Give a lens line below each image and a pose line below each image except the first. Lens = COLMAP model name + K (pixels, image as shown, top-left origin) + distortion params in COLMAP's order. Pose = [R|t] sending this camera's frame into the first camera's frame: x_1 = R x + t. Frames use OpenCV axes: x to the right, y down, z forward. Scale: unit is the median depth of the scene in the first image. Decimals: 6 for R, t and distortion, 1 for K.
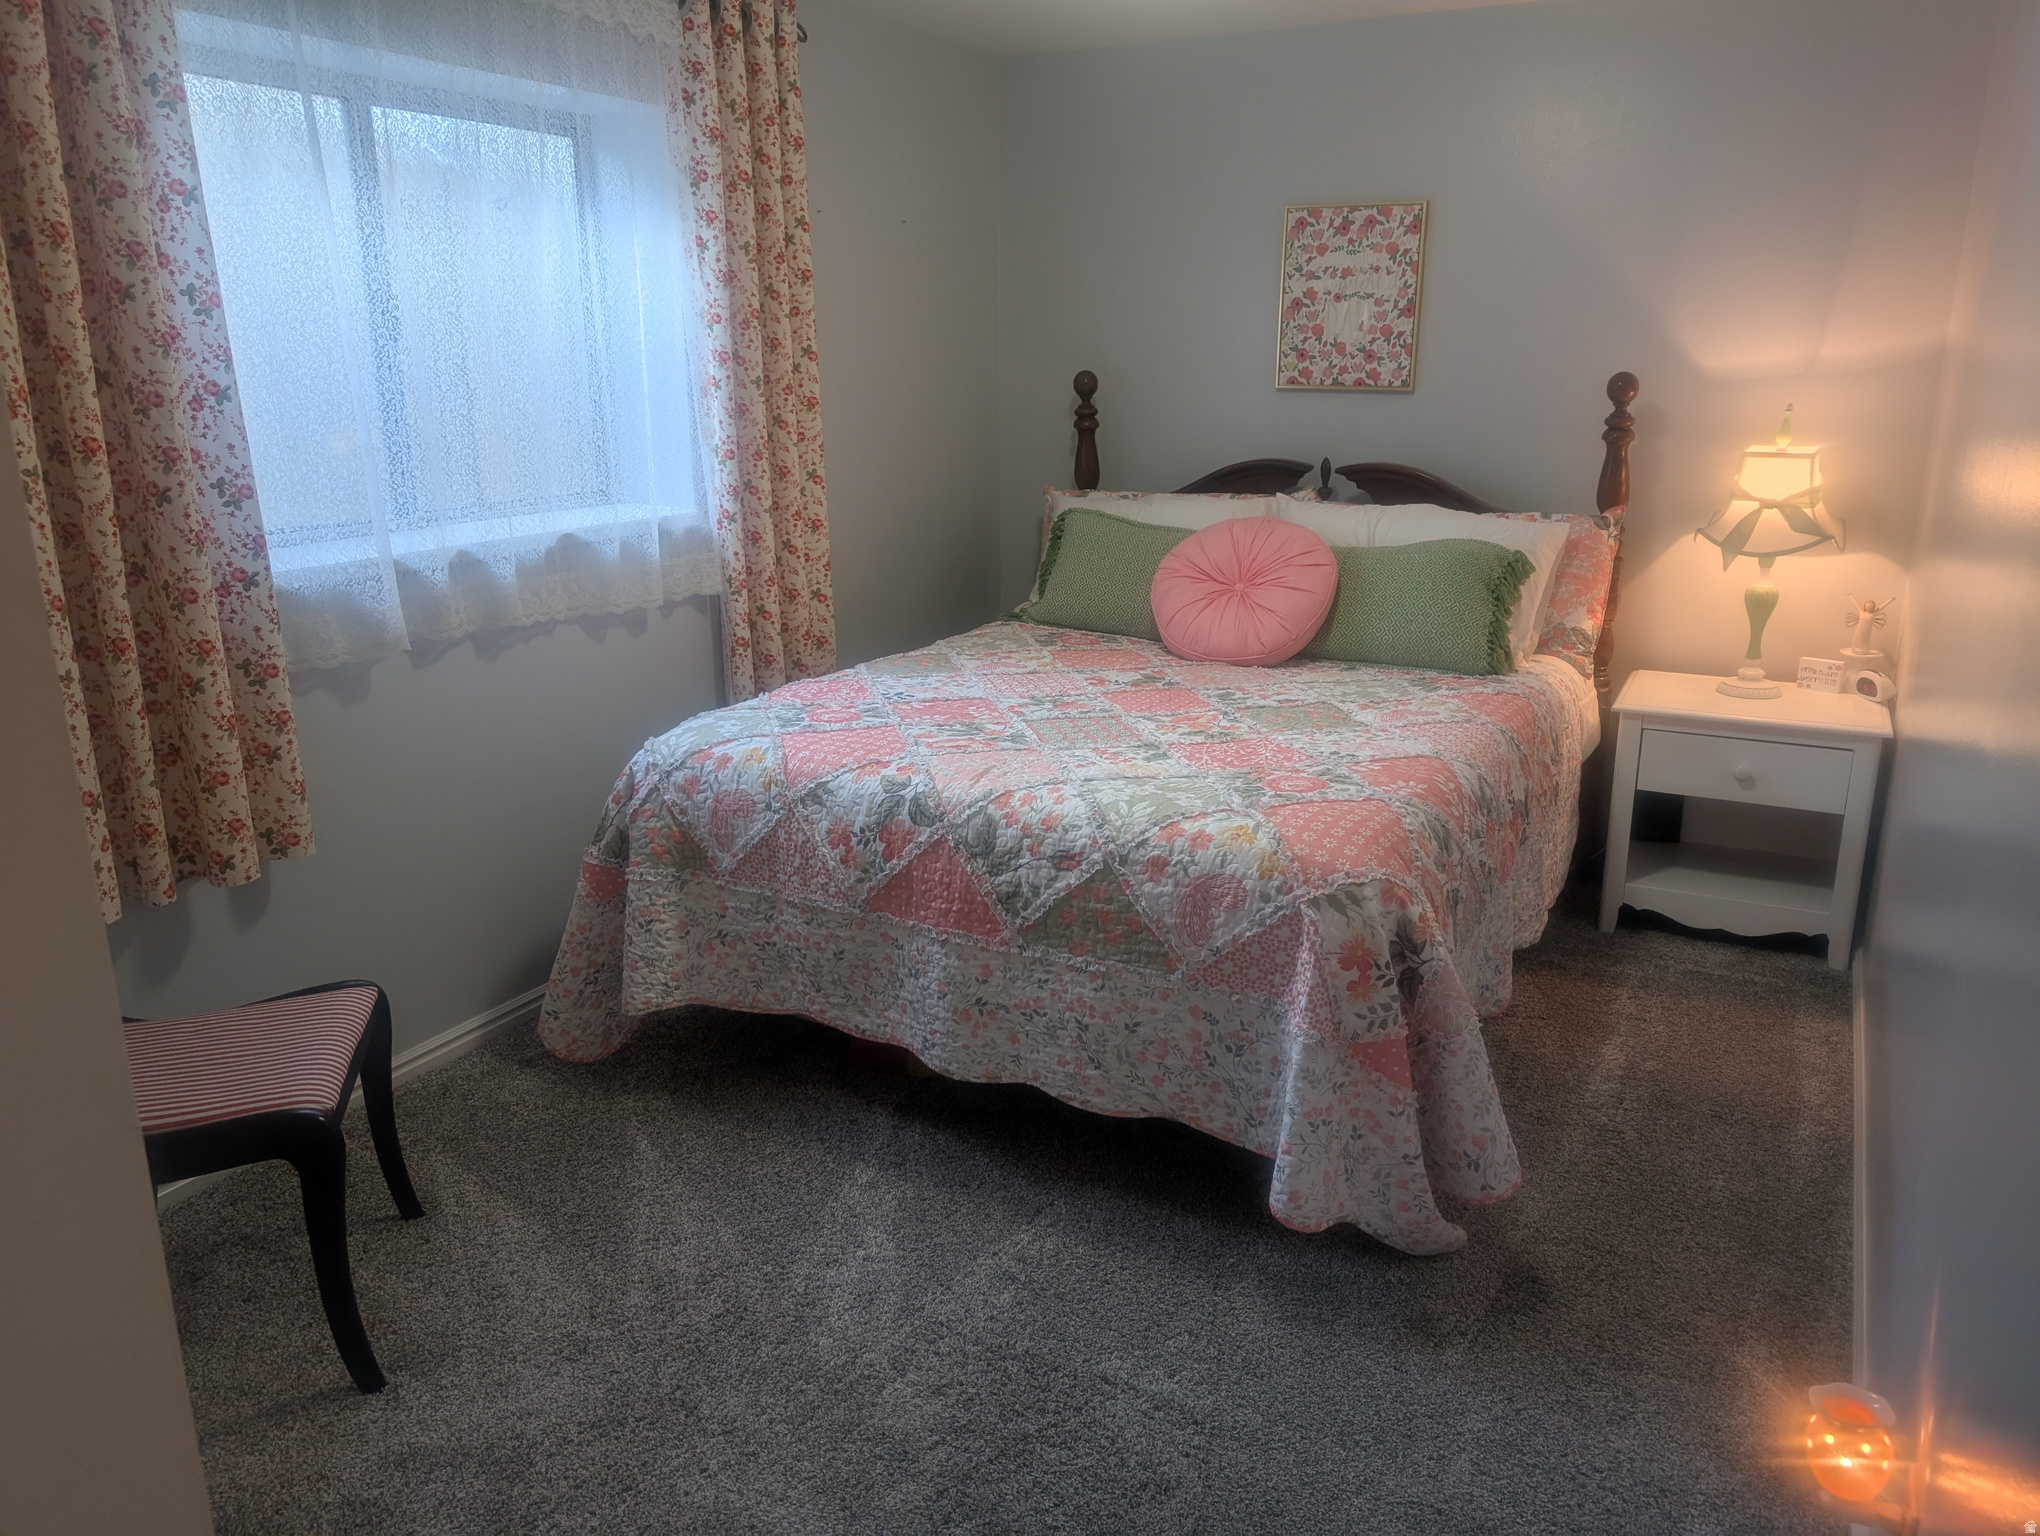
lens RADIAL K [[1492.7, 0, 1020.0], [0, 1492.7, 768.0], [0, 0, 1]] dist [0.054033, 0.000910]
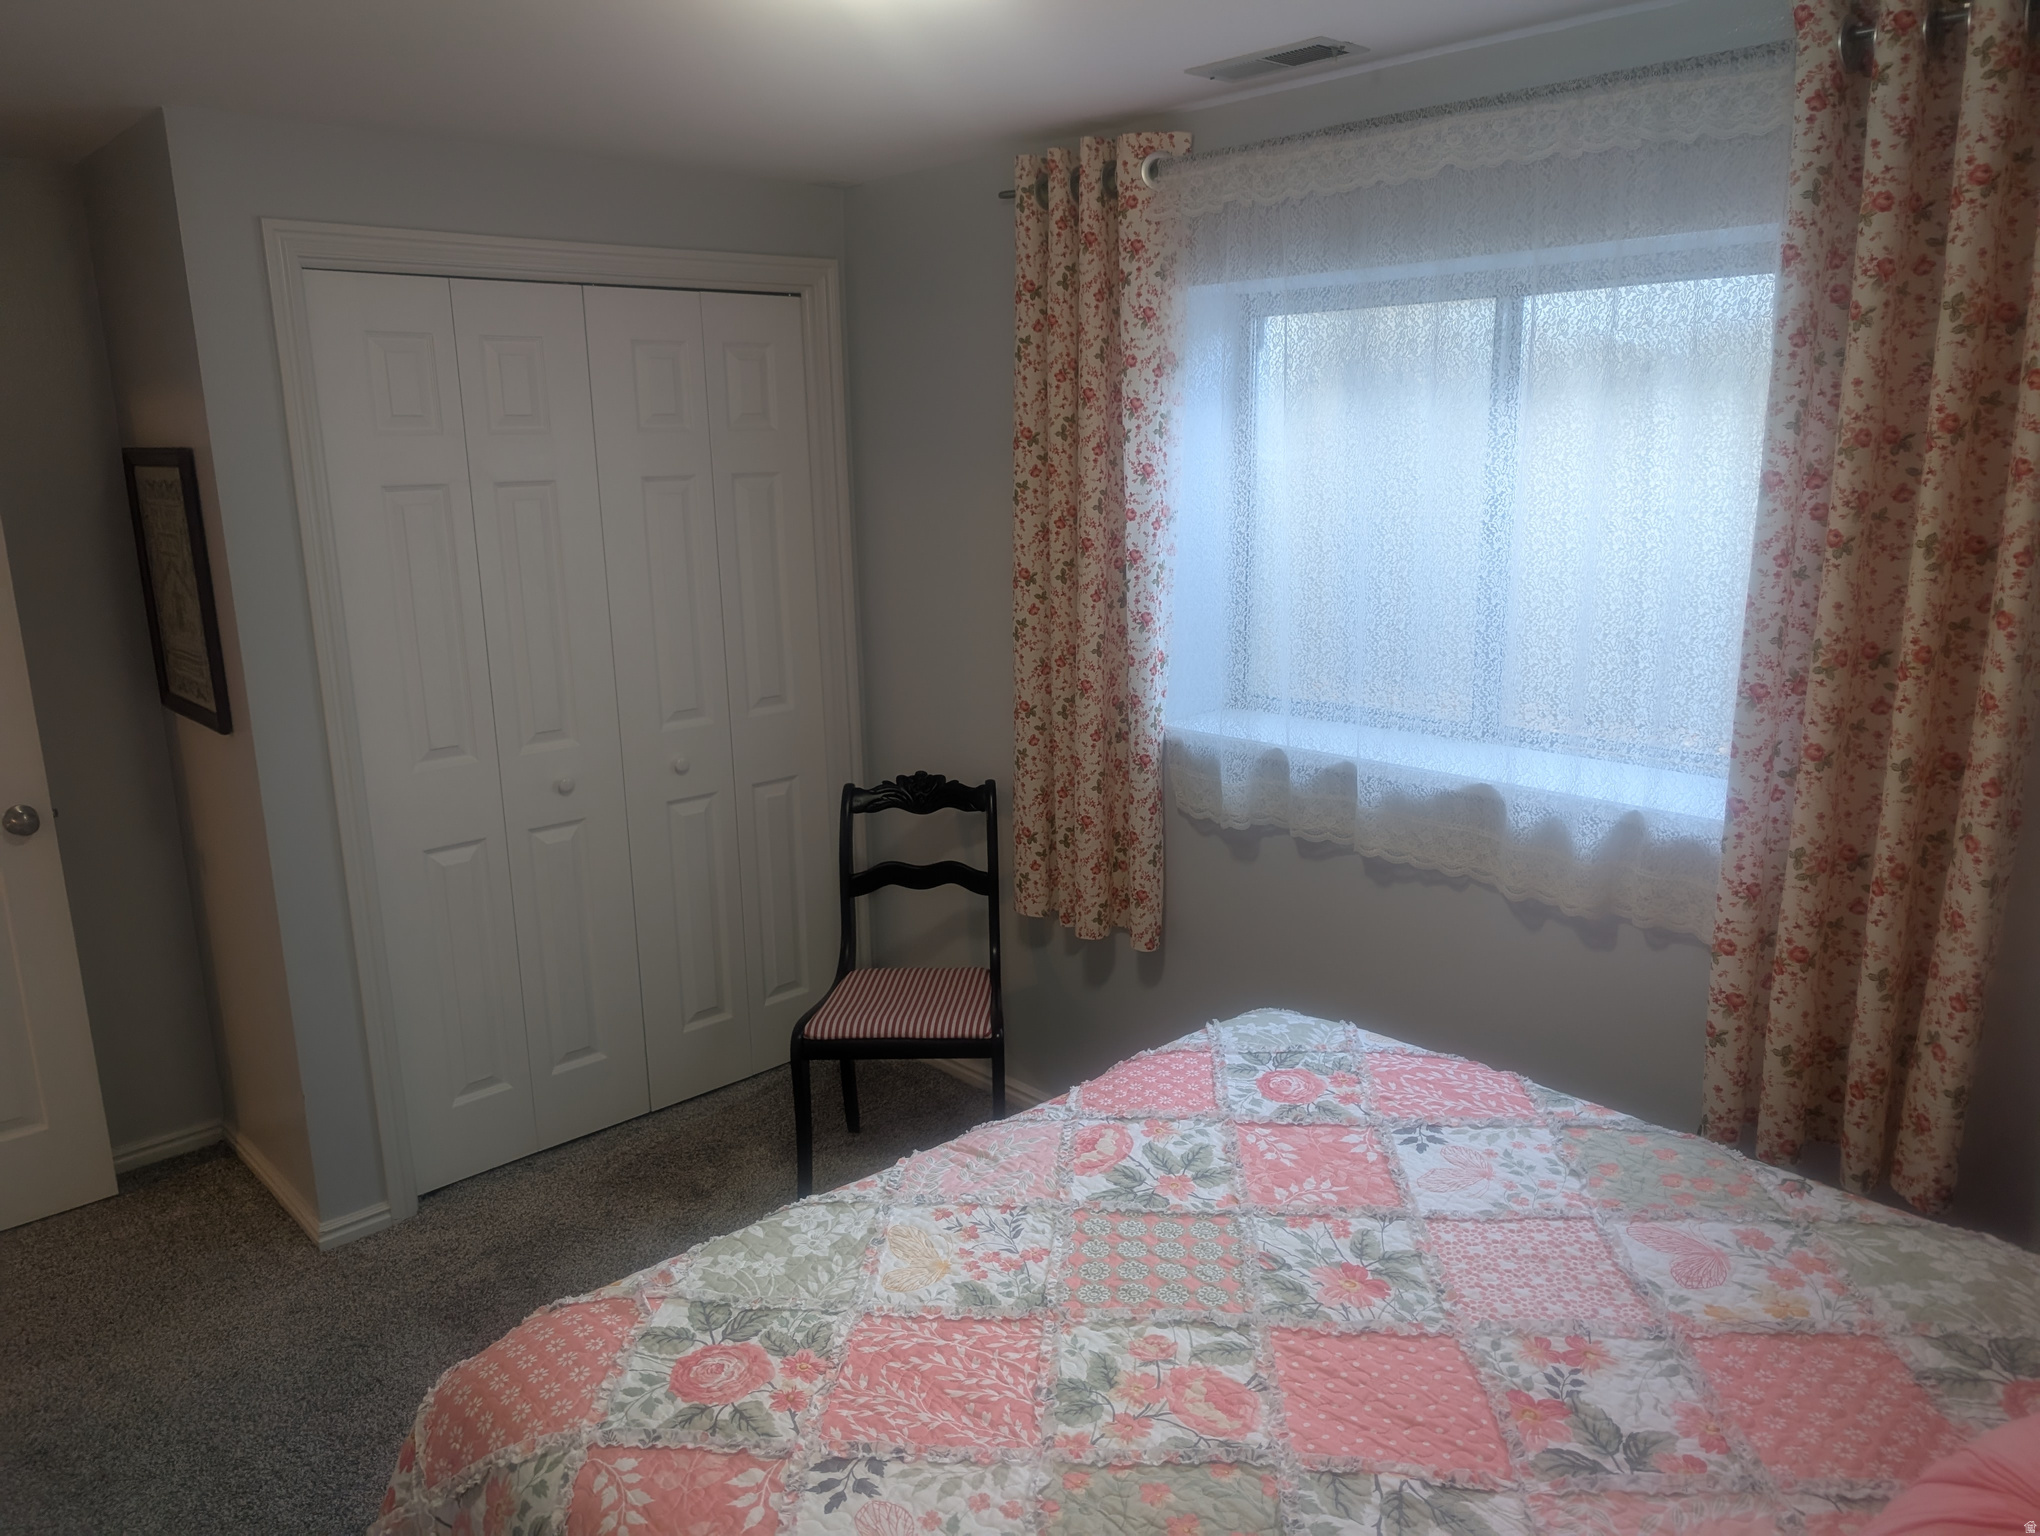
lens RADIAL K [[1492.7, 0, 1020.0], [0, 1492.7, 768.0], [0, 0, 1]] dist [0.054033, 0.000910]
pose [[-0.330562, 0.220965, -0.917553, 0.569474], [-0.235617, 0.922100, 0.306945, -0.378245], [0.913900, 0.317656, -0.252748, 1.032229]]
